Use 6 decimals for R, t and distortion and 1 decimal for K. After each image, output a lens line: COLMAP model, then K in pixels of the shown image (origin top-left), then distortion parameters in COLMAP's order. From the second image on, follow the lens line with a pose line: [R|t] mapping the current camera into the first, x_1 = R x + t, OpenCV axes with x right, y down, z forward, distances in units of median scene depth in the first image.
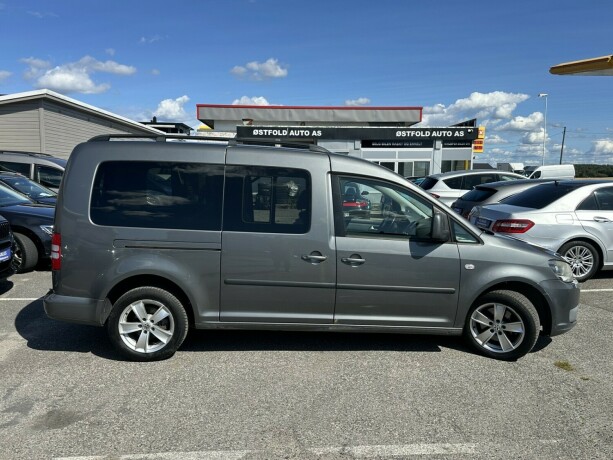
lens RADIAL K [[508.5, 0, 305.7], [0, 508.5, 230.2], [0, 0, 1]] dist [0.015438, -0.008262]
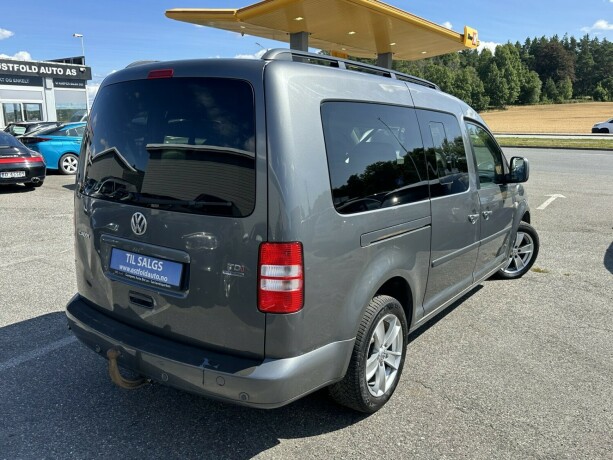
lens RADIAL K [[508.5, 0, 304.8], [0, 508.5, 232.8], [0, 0, 1]] dist [0.015438, -0.008262]
pose [[0.621403, -0.170999, 0.764603, -0.166756], [0.086162, 0.984888, 0.150240, -0.014691], [-0.778739, -0.027480, 0.626746, 0.131521]]
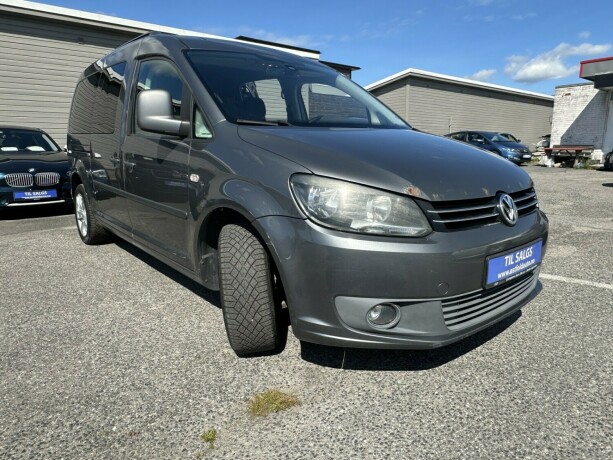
lens RADIAL K [[415.3, 0, 309.1], [0, 415.3, 226.7], [0, 0, 1]] dist [-0.012790, -0.002198]
pose [[0.601476, 0.122143, -0.789498, 0.159418], [-0.064679, 0.992444, 0.104266, 0.014544], [0.796268, -0.011650, 0.604831, 0.162053]]
